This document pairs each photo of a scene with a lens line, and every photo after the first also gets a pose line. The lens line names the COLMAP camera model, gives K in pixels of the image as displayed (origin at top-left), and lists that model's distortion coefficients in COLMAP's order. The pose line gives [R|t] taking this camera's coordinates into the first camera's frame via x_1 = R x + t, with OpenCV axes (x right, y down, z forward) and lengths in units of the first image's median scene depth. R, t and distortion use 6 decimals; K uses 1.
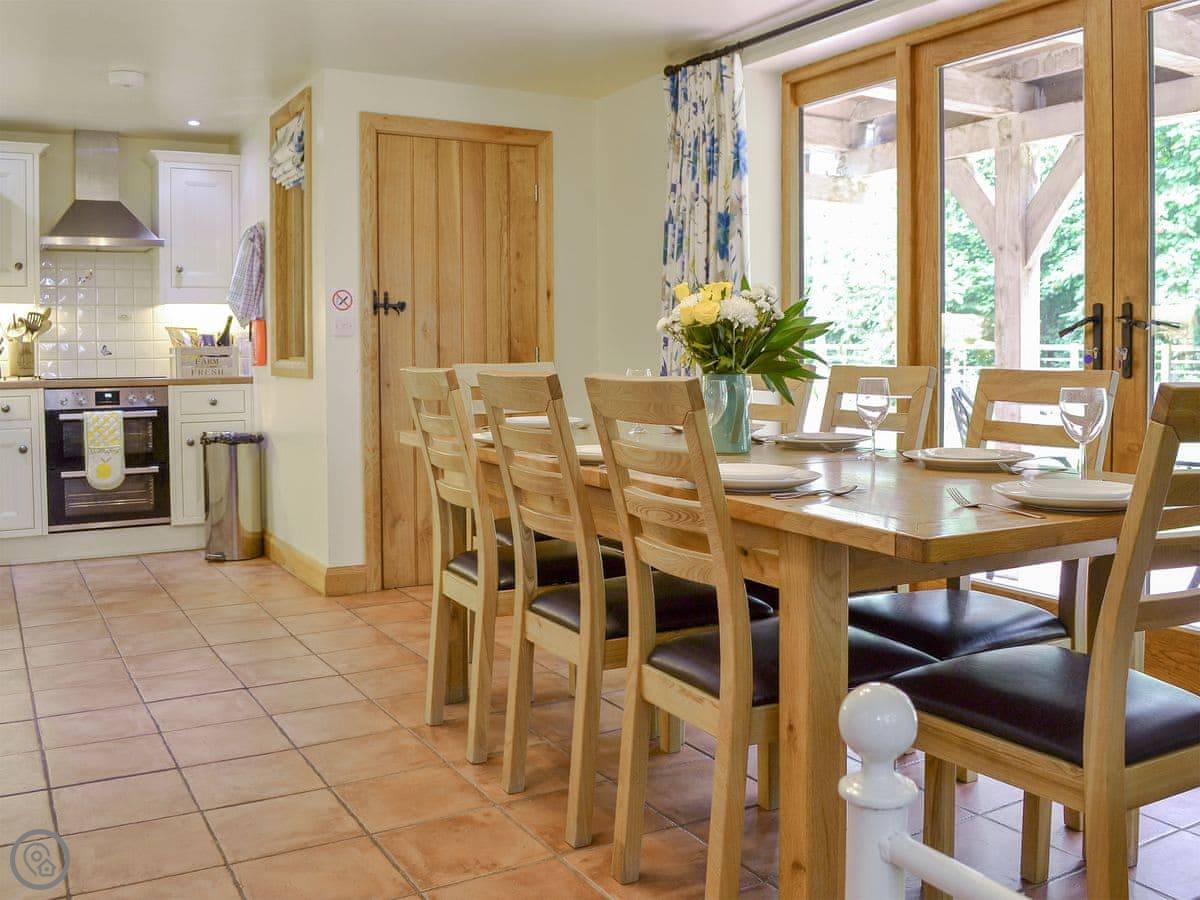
lens RADIAL K [[1121.7, 0, 600.0], [0, 1121.7, 450.0], [0, 0, 1]] dist [-0.078705, 0.000795]
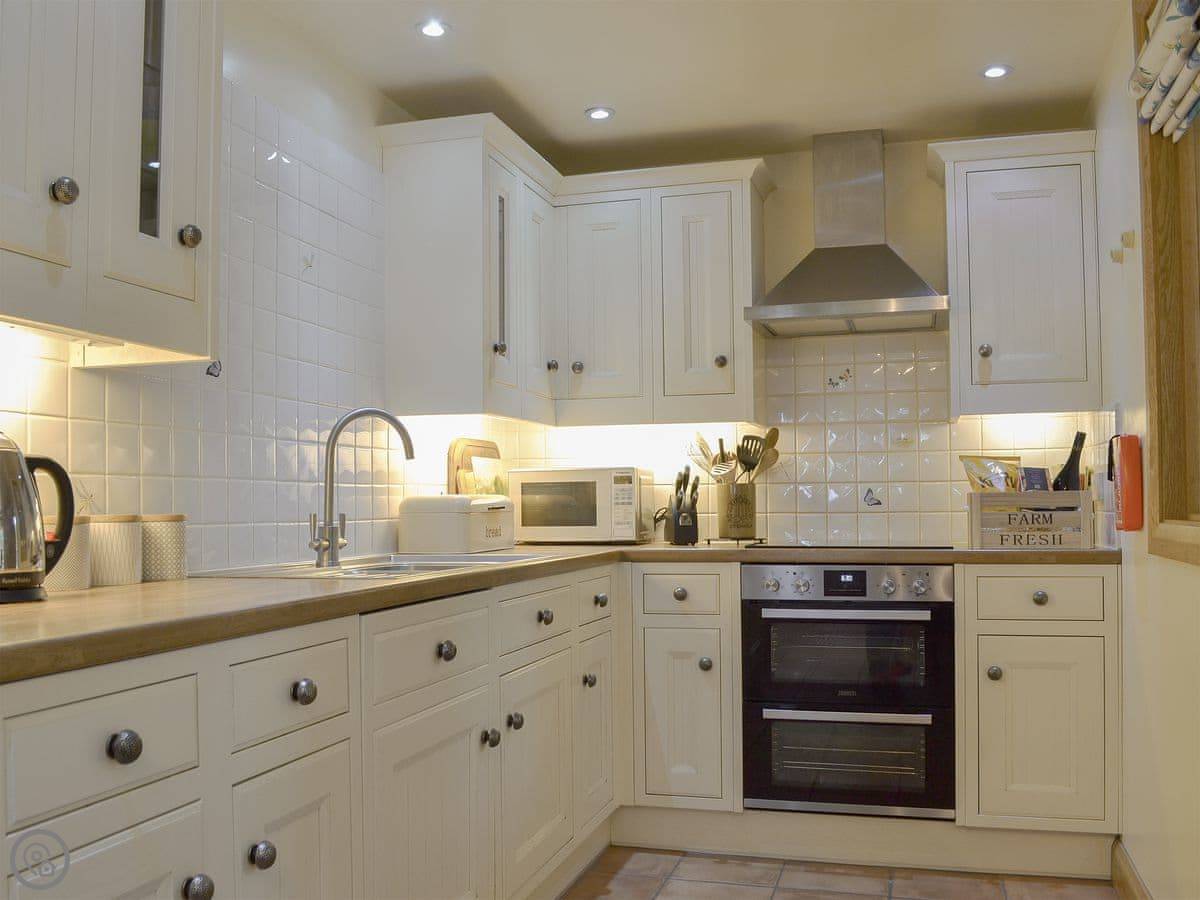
lens RADIAL K [[1121.7, 0, 600.0], [0, 1121.7, 450.0], [0, 0, 1]] dist [-0.078705, 0.000795]
pose [[0.693536, -0.032302, -0.719697, -0.109903], [-0.061076, 0.992762, -0.103413, -0.042650], [0.717828, 0.115677, 0.686543, 0.458298]]
